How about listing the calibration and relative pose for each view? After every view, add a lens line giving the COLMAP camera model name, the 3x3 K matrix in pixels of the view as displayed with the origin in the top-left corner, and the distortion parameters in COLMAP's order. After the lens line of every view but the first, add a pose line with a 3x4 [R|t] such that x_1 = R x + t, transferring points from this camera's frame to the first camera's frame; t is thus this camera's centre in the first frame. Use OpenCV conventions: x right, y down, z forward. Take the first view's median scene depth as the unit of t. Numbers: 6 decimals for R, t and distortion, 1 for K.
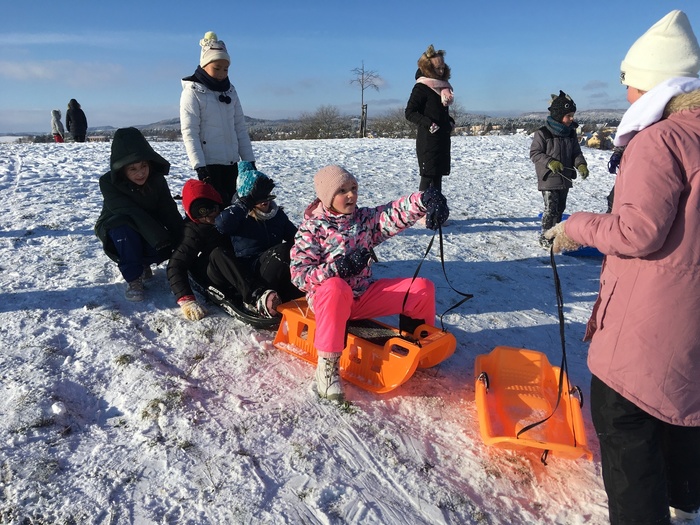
lens RADIAL K [[592.0, 0, 354.0], [0, 592.0, 257.3], [0, 0, 1]] dist [0.123362, -0.185311]
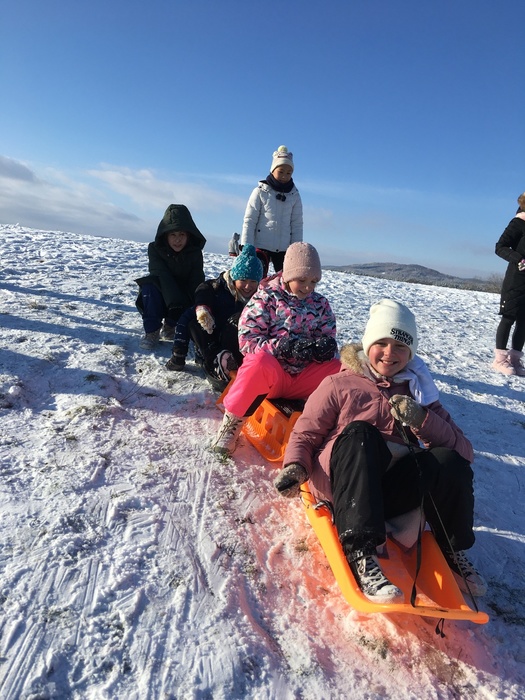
lens RADIAL K [[592.0, 0, 263.4], [0, 592.0, 344.0], [0, 0, 1]] dist [0.123362, -0.185311]
pose [[0.886566, 0.191203, -0.421238, 0.440223], [-0.234280, 0.970753, -0.052449, 0.094766], [0.398890, 0.145187, 0.905432, 0.060180]]
